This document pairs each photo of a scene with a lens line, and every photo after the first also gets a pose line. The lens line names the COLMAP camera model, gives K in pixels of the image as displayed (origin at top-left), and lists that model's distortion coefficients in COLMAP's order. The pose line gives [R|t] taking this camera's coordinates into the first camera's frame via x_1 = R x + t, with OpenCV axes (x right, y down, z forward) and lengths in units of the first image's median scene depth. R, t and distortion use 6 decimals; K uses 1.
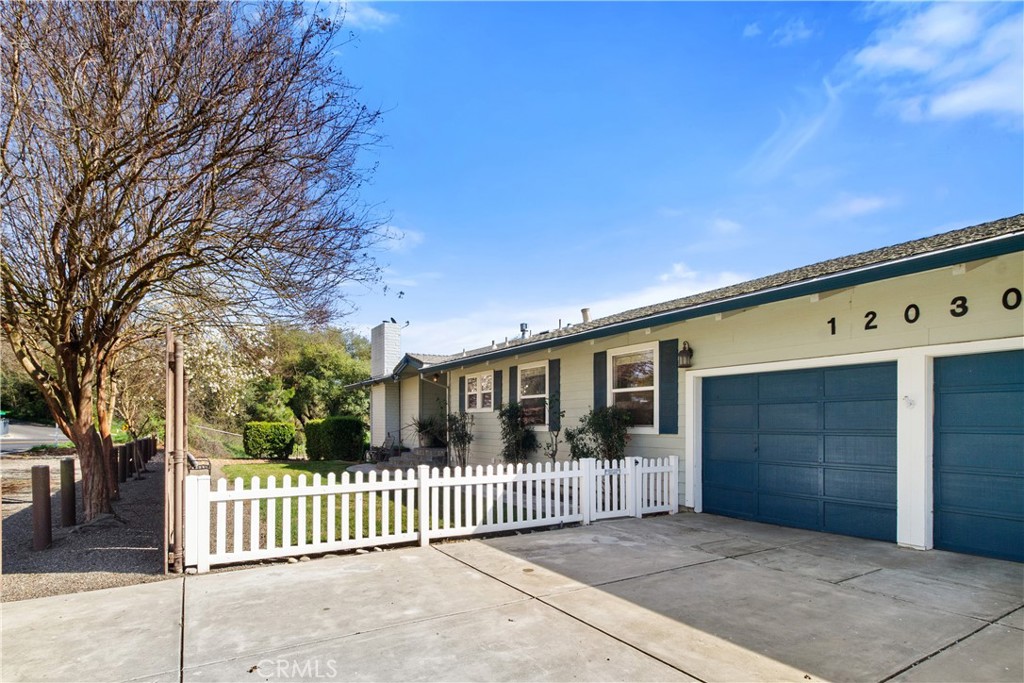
lens RADIAL K [[496.2, 0, 512.5], [0, 496.2, 416.4], [0, 0, 1]] dist [0.004141, 0.001880]
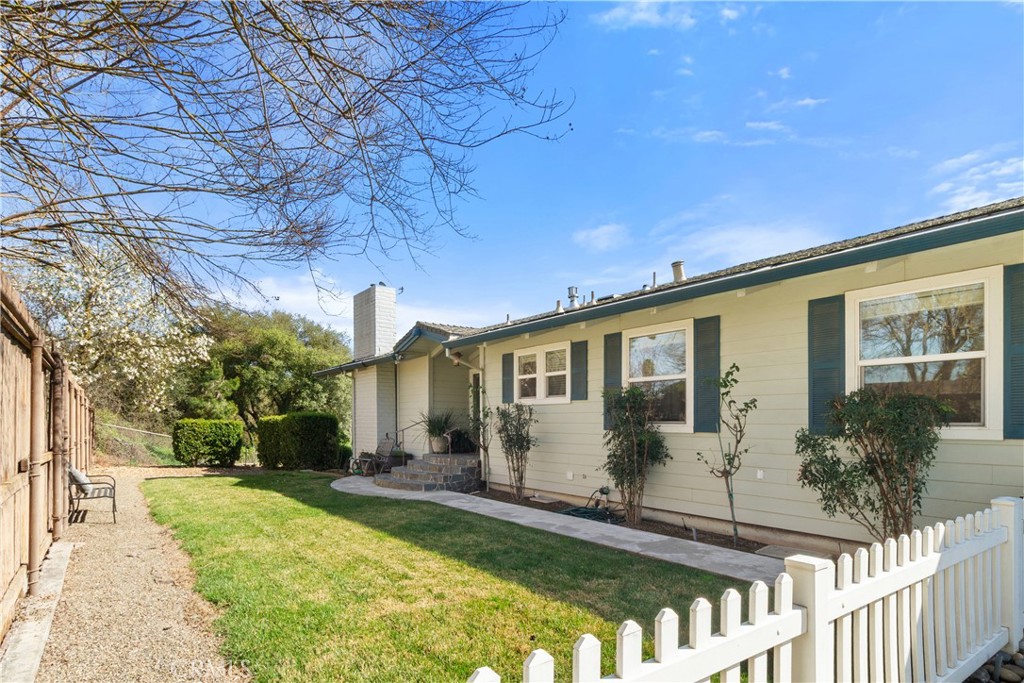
lens RADIAL K [[496.2, 0, 518.9], [0, 496.2, 418.3], [0, 0, 1]] dist [0.004141, 0.001880]
pose [[0.993839, -0.000859, 0.110827, -0.177976], [-0.000155, 0.999958, 0.009140, 0.004963], [-0.110831, -0.009101, 0.993798, 0.330585]]
